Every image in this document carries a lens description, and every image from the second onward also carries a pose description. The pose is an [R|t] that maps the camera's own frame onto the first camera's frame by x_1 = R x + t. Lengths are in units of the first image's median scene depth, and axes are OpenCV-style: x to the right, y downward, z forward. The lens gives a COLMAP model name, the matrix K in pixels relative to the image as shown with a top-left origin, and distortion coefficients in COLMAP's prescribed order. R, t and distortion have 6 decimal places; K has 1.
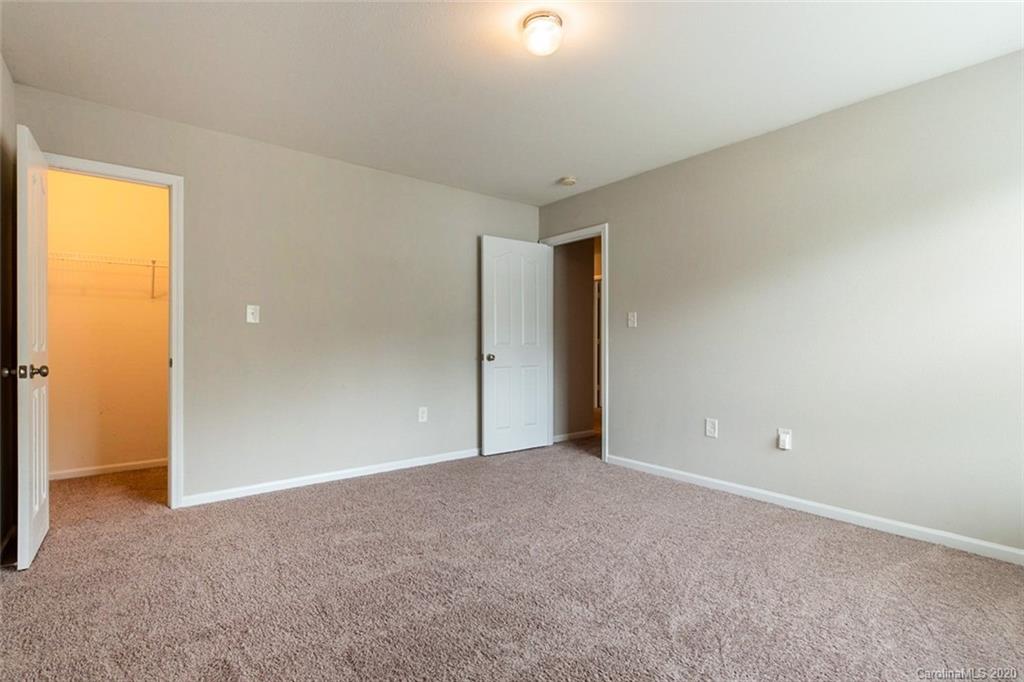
lens RADIAL K [[483.1, 0, 511.7], [0, 483.1, 344.5], [0, 0, 1]] dist [-0.000369, -0.000442]
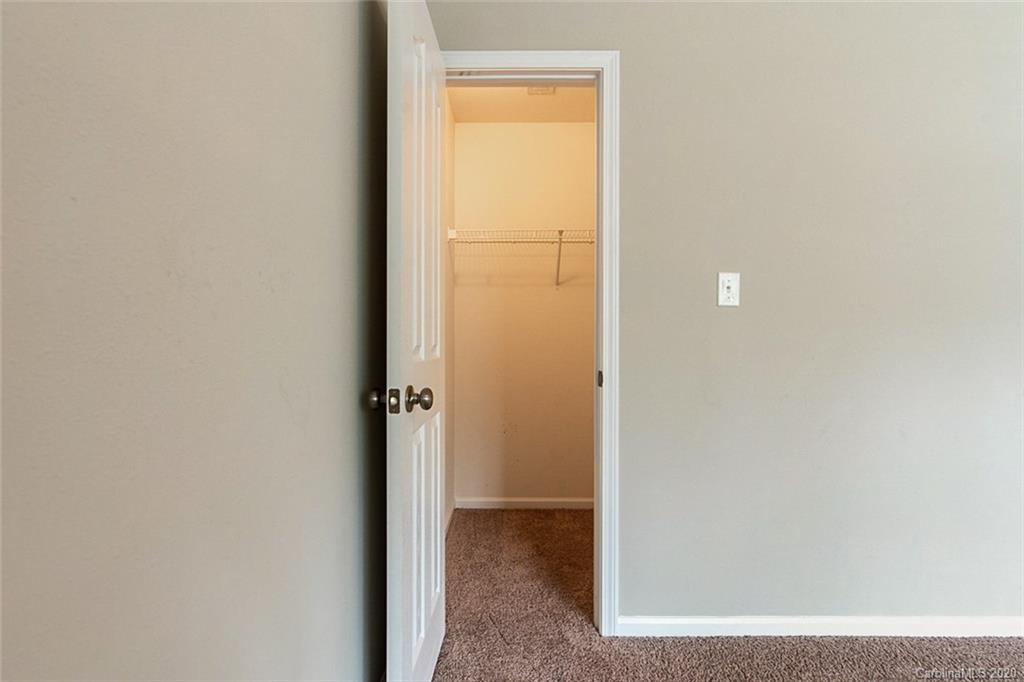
lens RADIAL K [[483.1, 0, 511.7], [0, 483.1, 344.5], [0, 0, 1]] dist [-0.000369, -0.000442]
pose [[0.774792, 0.002379, -0.632211, -0.424737], [-0.002377, 0.999997, 0.000850, -0.002873], [0.632211, 0.000845, 0.774796, 0.488863]]
